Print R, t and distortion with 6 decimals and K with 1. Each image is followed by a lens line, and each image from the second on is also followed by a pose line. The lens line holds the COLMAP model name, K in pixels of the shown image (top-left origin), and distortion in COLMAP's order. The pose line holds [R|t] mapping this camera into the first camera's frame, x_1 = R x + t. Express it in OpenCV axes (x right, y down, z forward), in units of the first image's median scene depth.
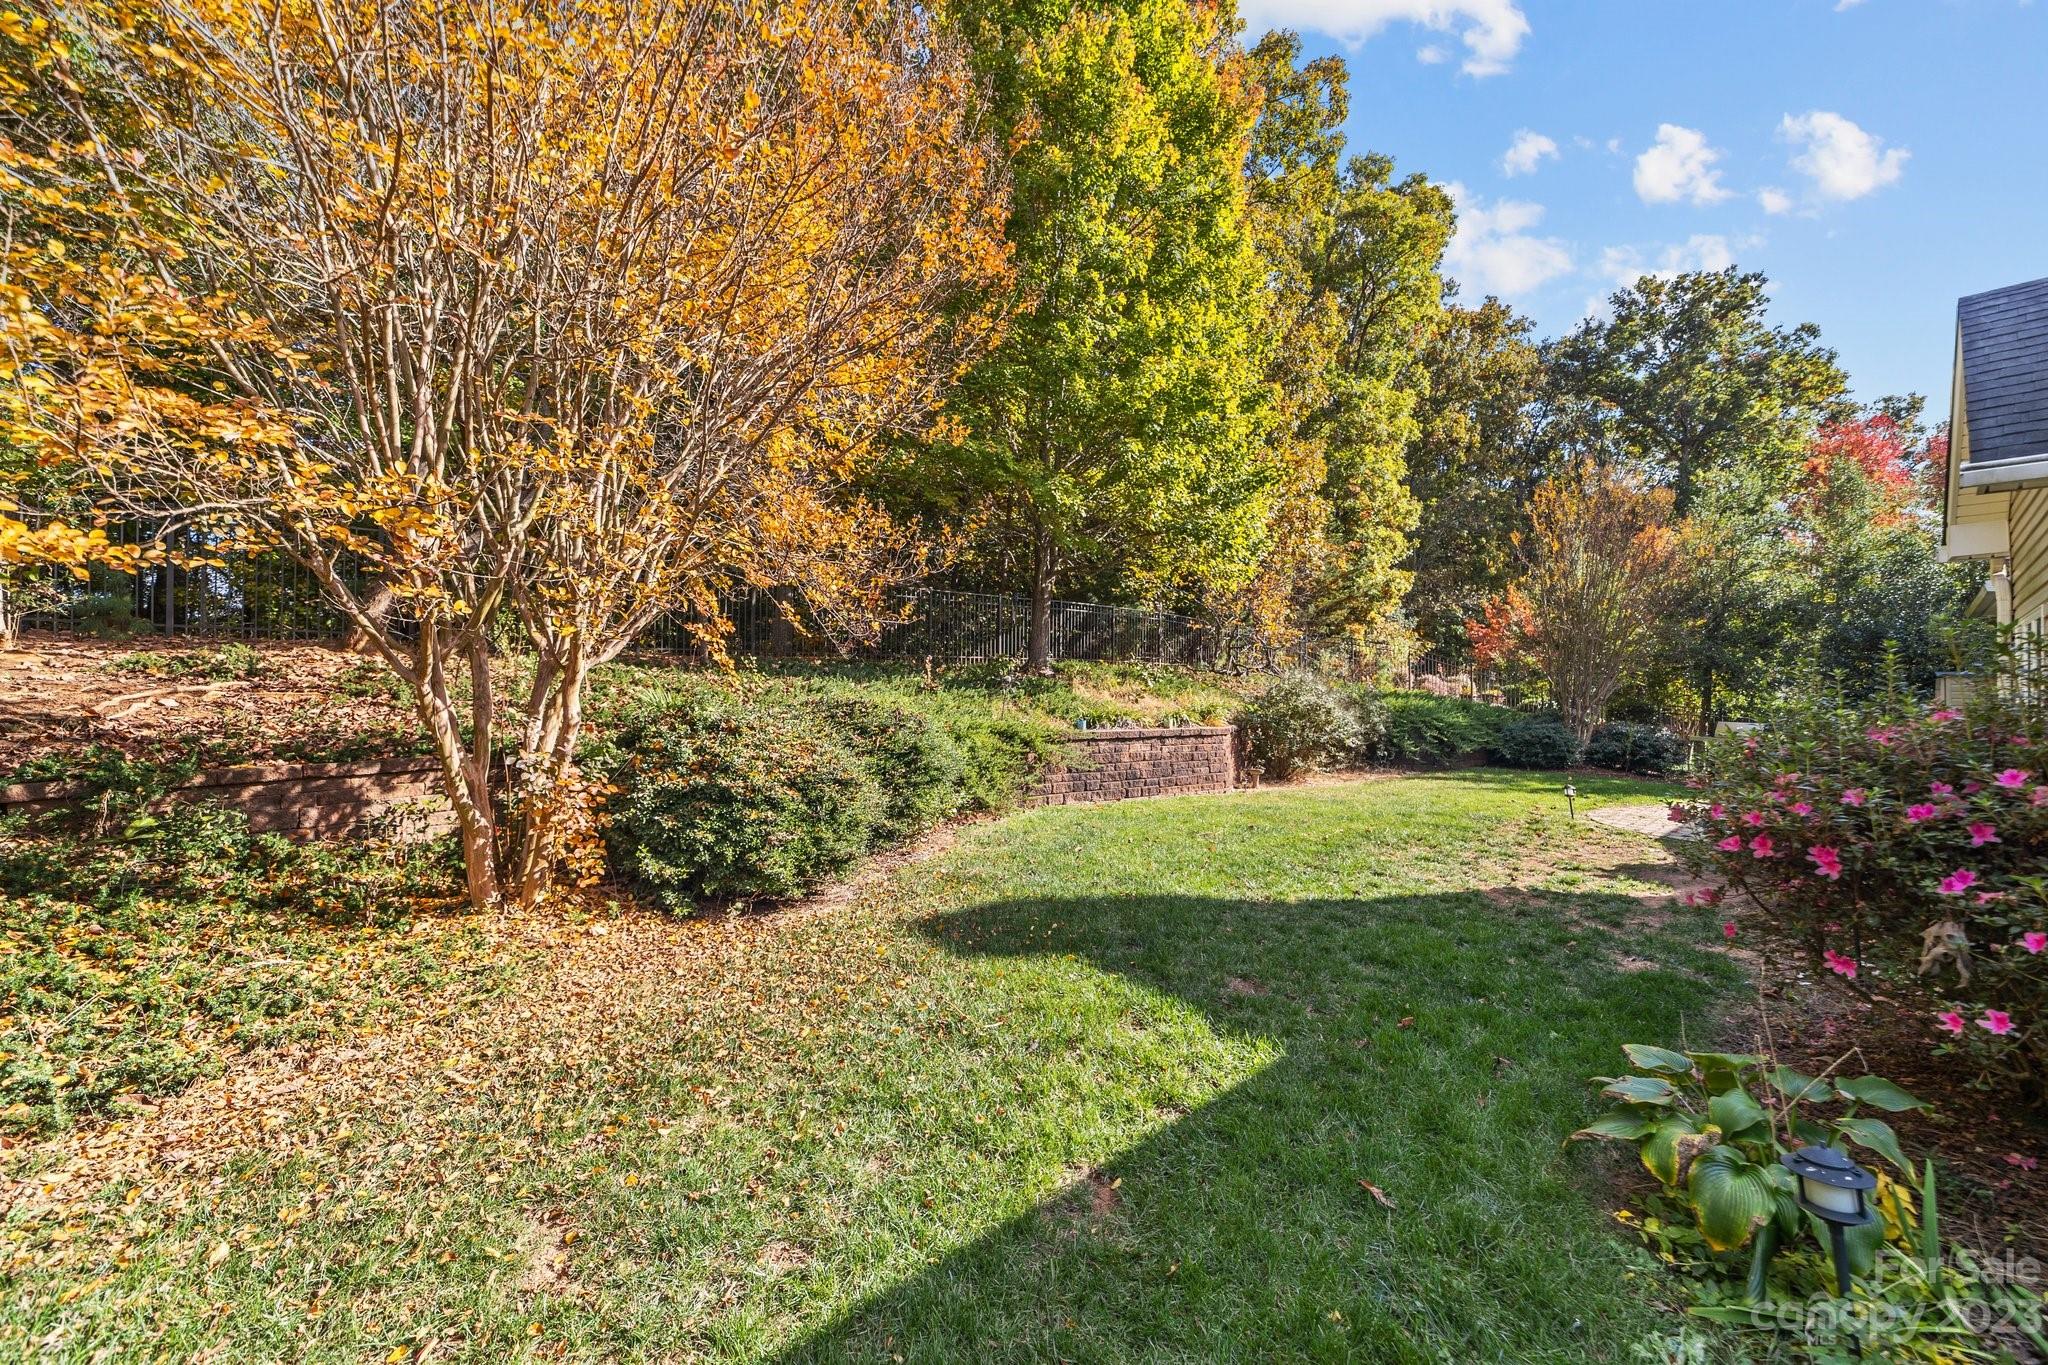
lens RADIAL K [[805.7, 0, 1023.9], [0, 805.7, 689.7], [0, 0, 1]] dist [-0.023329, 0.011764]
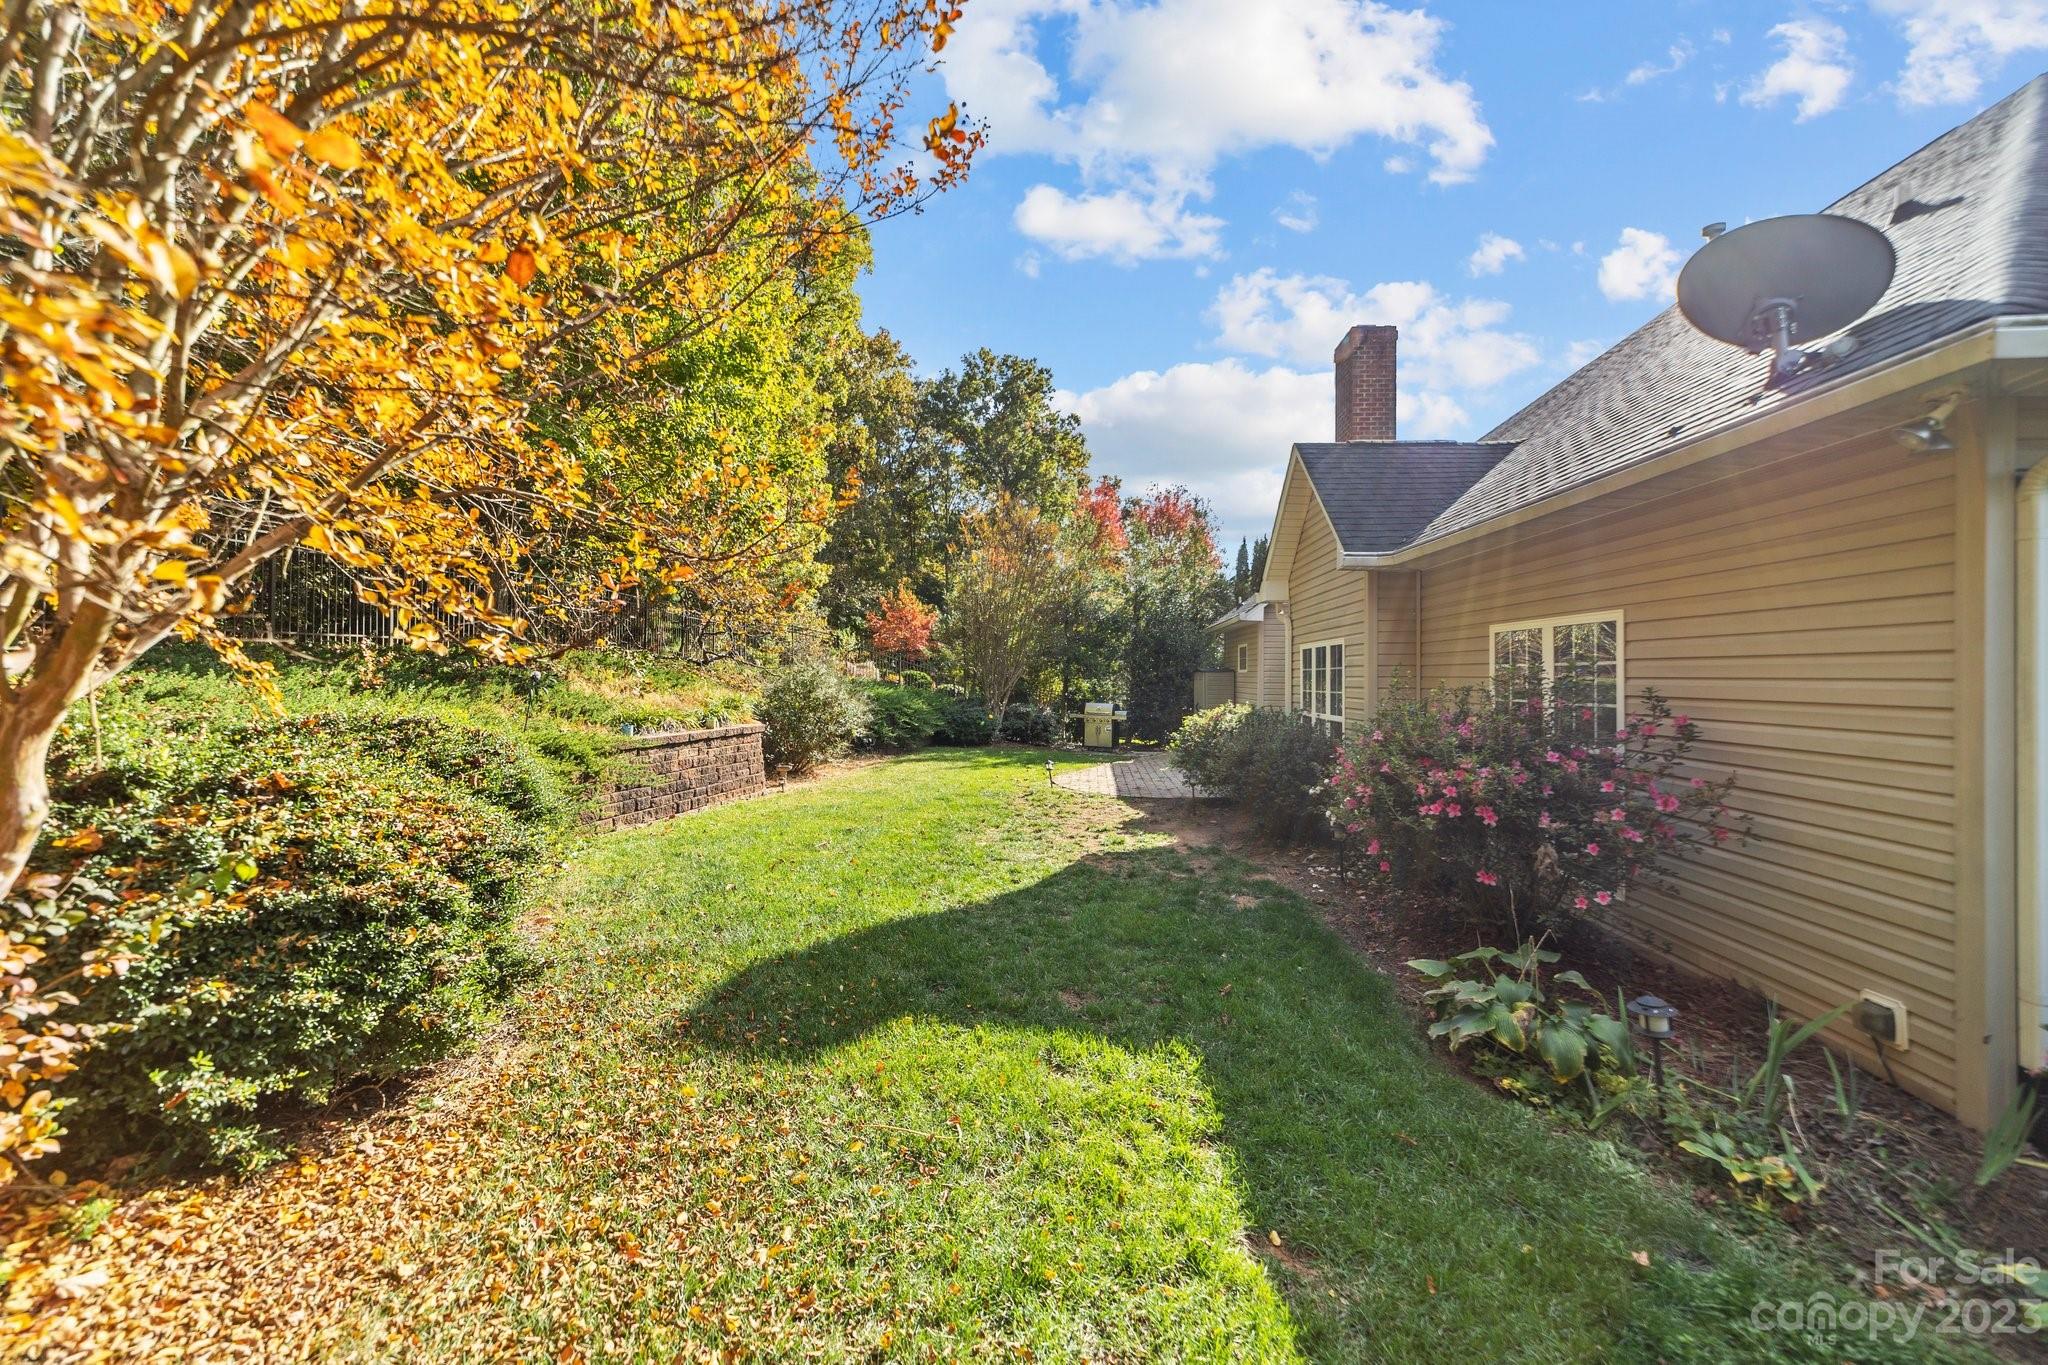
lens RADIAL K [[804.9, 0, 1012.9], [0, 804.9, 672.9], [0, 0, 1]] dist [-0.023230, 0.011938]
pose [[0.716730, -0.000288, 0.697351, -0.176787], [-0.003456, 0.999986, 0.003965, -0.015915], [-0.697342, -0.005252, 0.716719, 0.119136]]
